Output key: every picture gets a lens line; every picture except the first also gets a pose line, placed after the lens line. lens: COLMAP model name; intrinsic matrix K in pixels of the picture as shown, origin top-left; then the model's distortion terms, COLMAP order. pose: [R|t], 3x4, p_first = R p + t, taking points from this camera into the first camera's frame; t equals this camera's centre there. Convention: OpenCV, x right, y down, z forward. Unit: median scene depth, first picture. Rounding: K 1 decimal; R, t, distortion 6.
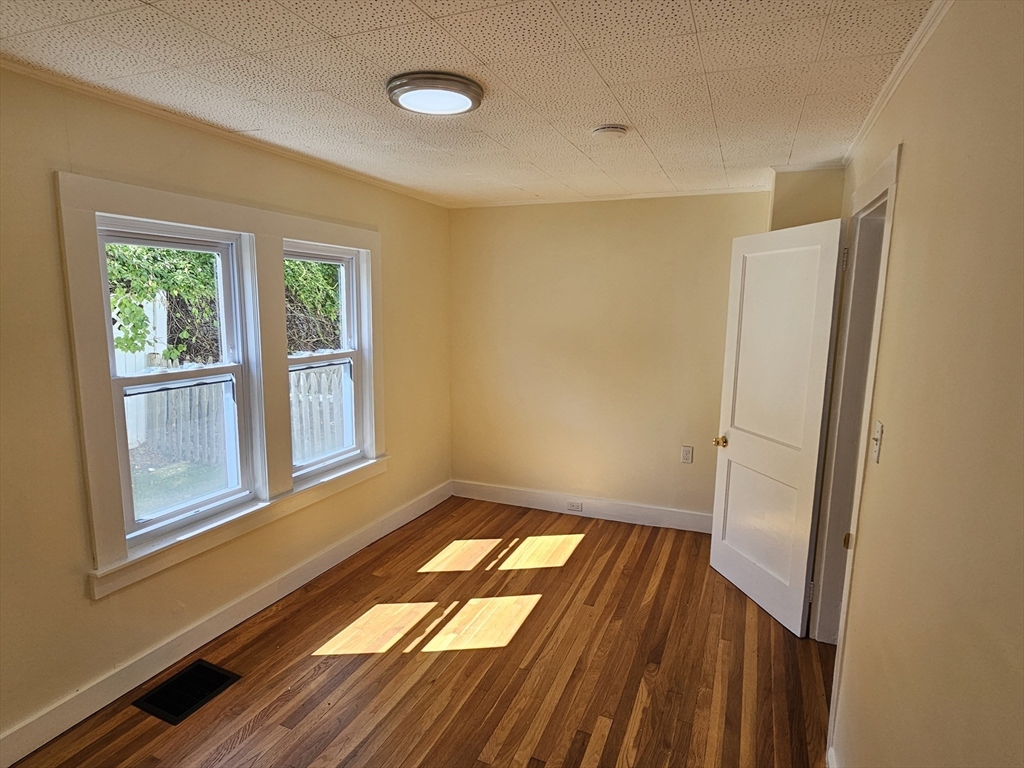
lens RADIAL K [[565.0, 0, 507.7], [0, 565.0, 378.4], [0, 0, 1]] dist [-0.002477, -0.003703]
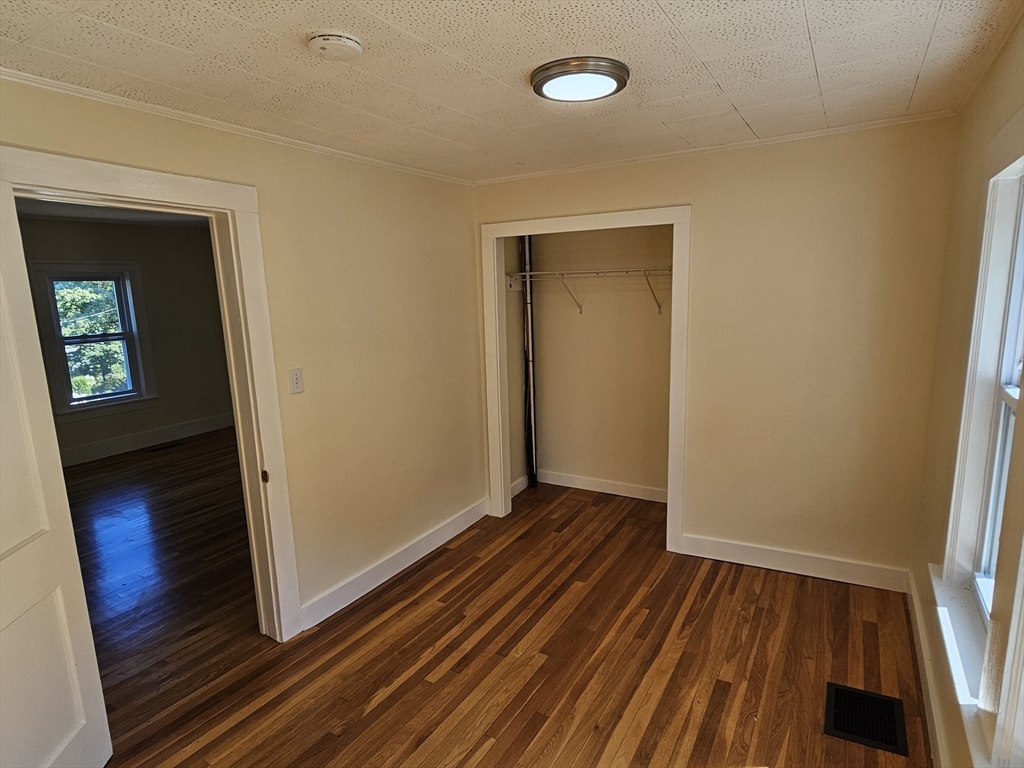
lens RADIAL K [[565.0, 0, 533.1], [0, 565.0, 383.4], [0, 0, 1]] dist [-0.002477, -0.003703]
pose [[-0.995568, -0.000422, 0.094043, -0.118929], [0.028161, 0.952765, 0.302401, -0.247093], [-0.089728, 0.303709, -0.948530, 1.734117]]
